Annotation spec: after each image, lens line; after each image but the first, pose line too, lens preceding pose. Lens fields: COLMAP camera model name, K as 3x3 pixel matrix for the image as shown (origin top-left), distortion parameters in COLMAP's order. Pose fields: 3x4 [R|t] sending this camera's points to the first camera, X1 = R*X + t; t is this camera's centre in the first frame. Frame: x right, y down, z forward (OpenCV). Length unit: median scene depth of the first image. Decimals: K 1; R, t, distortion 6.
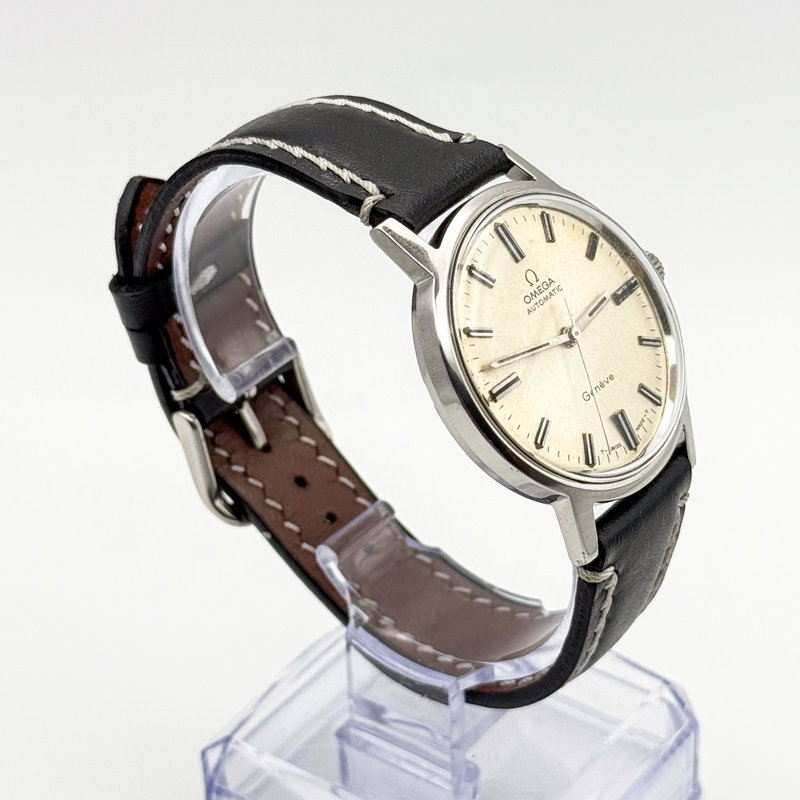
lens RADIAL K [[2409.4, 0, 400.0], [0, 2409.4, 400.0], [0, 0, 1]] dist [0.087755, -0.006062]
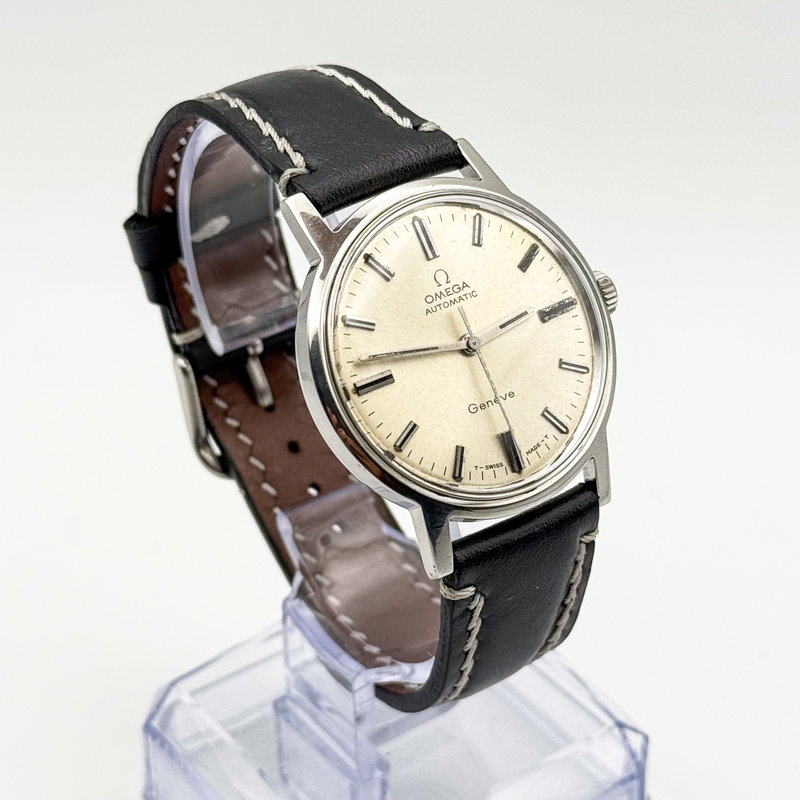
lens RADIAL K [[2409.4, 0, 400.0], [0, 2409.4, 400.0], [0, 0, 1]] dist [0.087755, -0.006062]
pose [[0.946460, 0.182719, -0.266132, 0.295423], [-0.178784, 0.983109, 0.039156, -0.036203], [0.268791, 0.010521, 0.963141, 0.060108]]
